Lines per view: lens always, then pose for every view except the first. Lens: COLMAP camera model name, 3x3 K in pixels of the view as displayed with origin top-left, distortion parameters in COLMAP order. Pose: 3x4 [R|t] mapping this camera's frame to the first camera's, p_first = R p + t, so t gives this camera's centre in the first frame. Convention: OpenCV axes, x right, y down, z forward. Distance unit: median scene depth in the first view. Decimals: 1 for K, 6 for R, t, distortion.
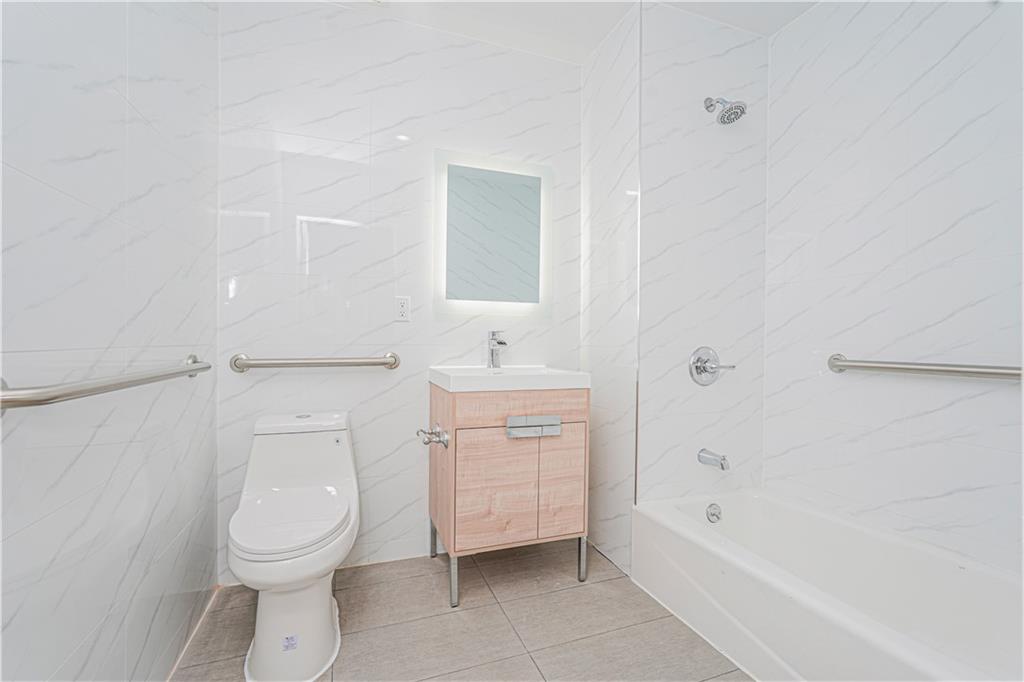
lens RADIAL K [[453.9, 0, 504.0], [0, 453.9, 338.2], [0, 0, 1]] dist [-0.017217, 0.007676]
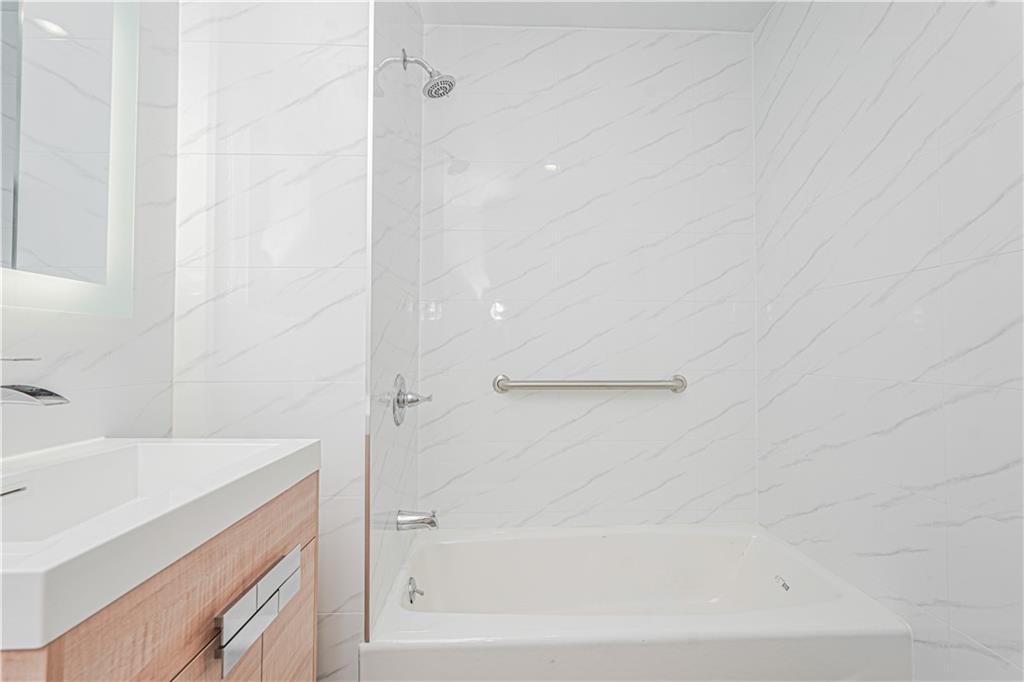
lens RADIAL K [[453.9, 0, 511.0], [0, 453.9, 348.4], [0, 0, 1]] dist [-0.017217, 0.007676]
pose [[0.321656, 0.002600, 0.946853, -0.220278], [0.004357, 0.999982, -0.004226, -0.020759], [-0.946847, 0.005485, 0.321639, 0.625476]]
